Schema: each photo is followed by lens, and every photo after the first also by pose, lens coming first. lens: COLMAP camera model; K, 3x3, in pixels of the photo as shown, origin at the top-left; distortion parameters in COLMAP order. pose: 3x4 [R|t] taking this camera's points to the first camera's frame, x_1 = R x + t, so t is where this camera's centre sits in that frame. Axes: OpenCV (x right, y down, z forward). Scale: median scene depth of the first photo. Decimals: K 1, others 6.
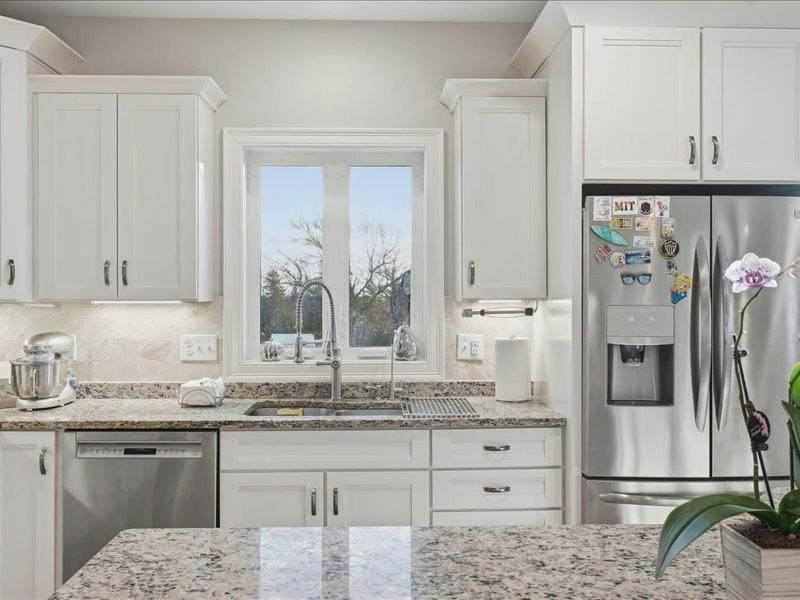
lens RADIAL K [[767.6, 0, 400.9], [0, 767.6, 301.4], [0, 0, 1]] dist [0.006394, 0.000000]
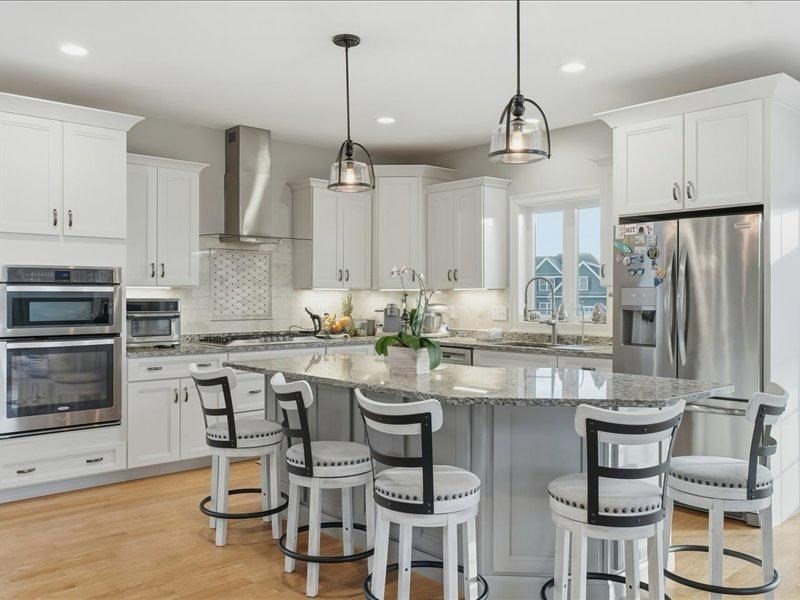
lens RADIAL K [[767.6, 0, 399.5], [0, 767.6, 298.8], [0, 0, 1]] dist [0.006394, 0.000000]
pose [[0.622892, 0.003202, -0.782302, 1.308904], [-0.011211, 0.999925, -0.004833, 0.044238], [0.782228, 0.011780, 0.622881, -0.468421]]
